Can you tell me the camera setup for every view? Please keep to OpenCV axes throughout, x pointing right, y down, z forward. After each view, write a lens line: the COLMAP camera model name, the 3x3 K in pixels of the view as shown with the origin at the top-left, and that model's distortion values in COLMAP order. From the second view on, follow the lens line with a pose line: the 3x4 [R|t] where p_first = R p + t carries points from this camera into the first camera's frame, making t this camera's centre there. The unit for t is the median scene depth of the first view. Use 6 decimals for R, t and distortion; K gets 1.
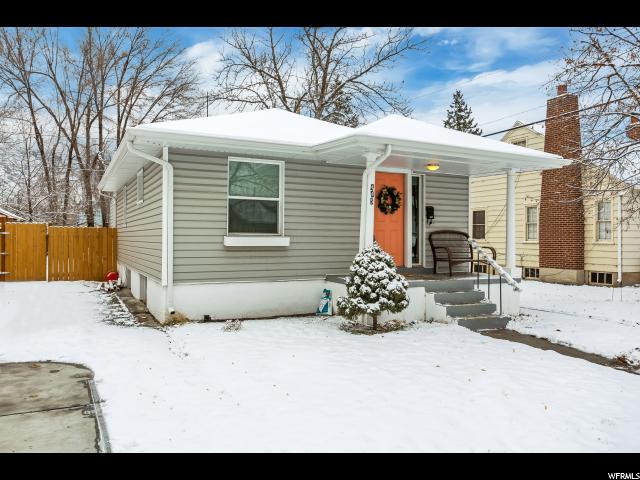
lens RADIAL K [[498.2, 0, 318.6], [0, 498.2, 237.3], [0, 0, 1]] dist [-0.058643, -0.002431]
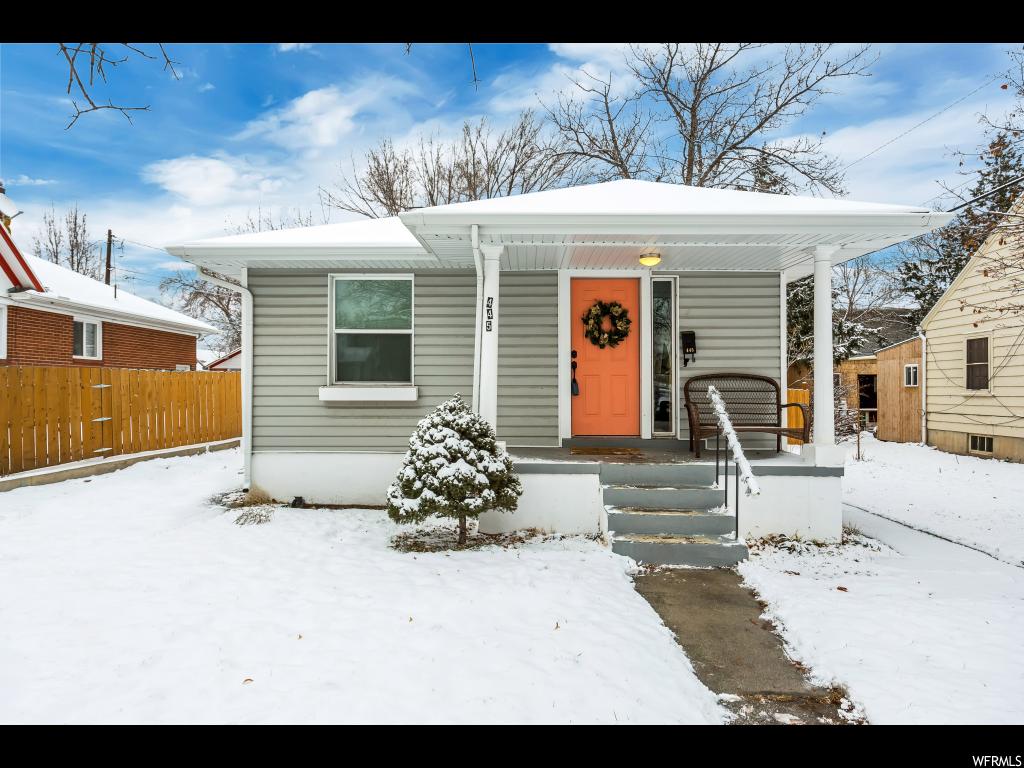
lens RADIAL K [[630.2, 0, 510.0], [0, 630.2, 386.3], [0, 0, 1]] dist [-0.010283, 0.000607]
pose [[0.883843, -0.008792, -0.467702, 0.443520], [0.005630, 0.999951, -0.008158, 0.005723], [0.467750, 0.004578, 0.883849, 0.316877]]
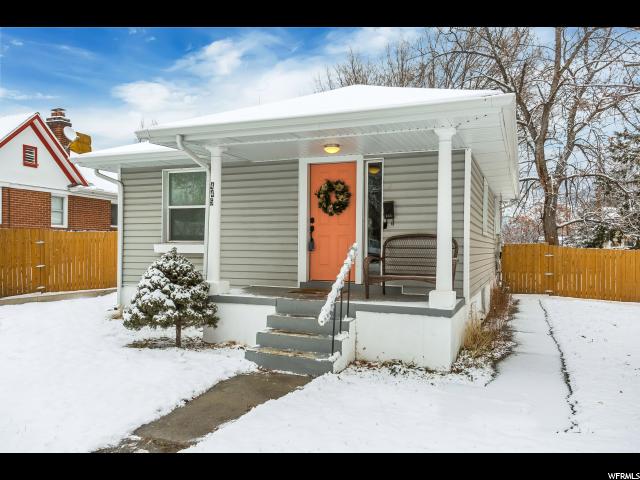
lens RADIAL K [[500.8, 0, 317.5], [0, 500.8, 256.0], [0, 0, 1]] dist [0.041724, -0.010987]
pose [[0.653041, 0.008136, -0.757278, 0.828832], [-0.002936, 0.999962, 0.008212, 0.013771], [0.757317, -0.003139, 0.653040, 0.518624]]
